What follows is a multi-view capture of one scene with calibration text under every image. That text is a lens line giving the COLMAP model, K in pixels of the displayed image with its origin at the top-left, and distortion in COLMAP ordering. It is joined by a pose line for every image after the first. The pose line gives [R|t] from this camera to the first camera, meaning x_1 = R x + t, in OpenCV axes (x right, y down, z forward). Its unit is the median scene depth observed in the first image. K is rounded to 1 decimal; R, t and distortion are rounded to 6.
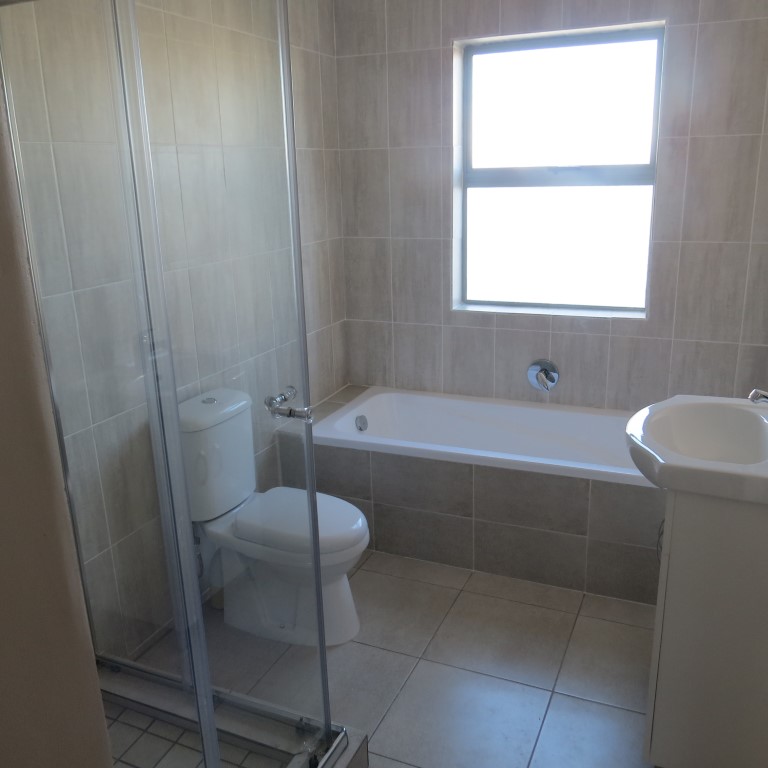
lens RADIAL K [[731.2, 0, 384.0], [0, 731.2, 385.1], [0, 0, 1]] dist [-0.018065, 0.000000]
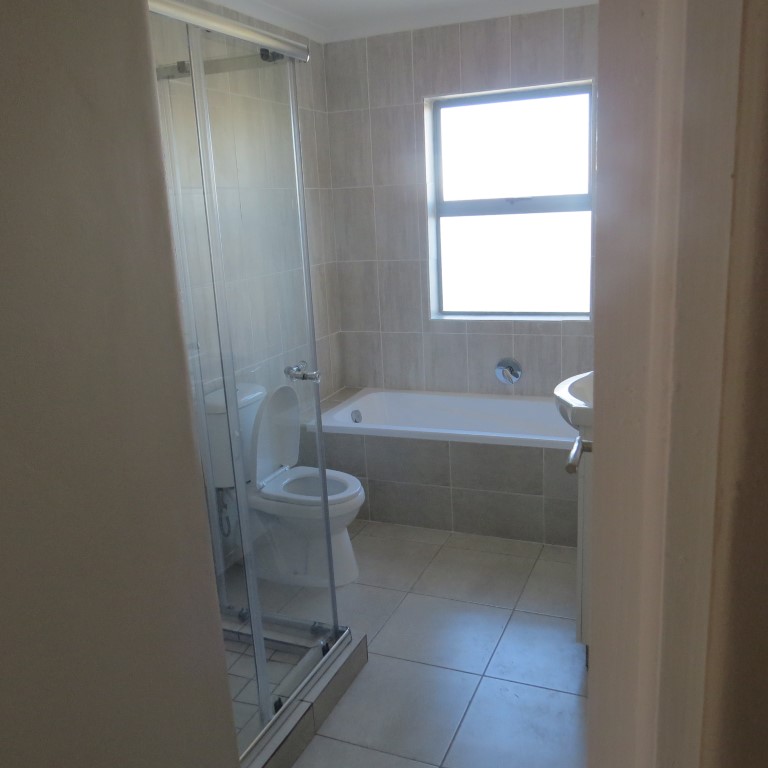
lens RADIAL K [[731.2, 0, 386.2], [0, 731.2, 386.4], [0, 0, 1]] dist [-0.018065, 0.000000]
pose [[0.999588, -0.026765, 0.010336, 0.007186], [0.027201, 0.998633, -0.044641, 0.066095], [-0.009128, 0.044904, 0.998950, -0.208353]]
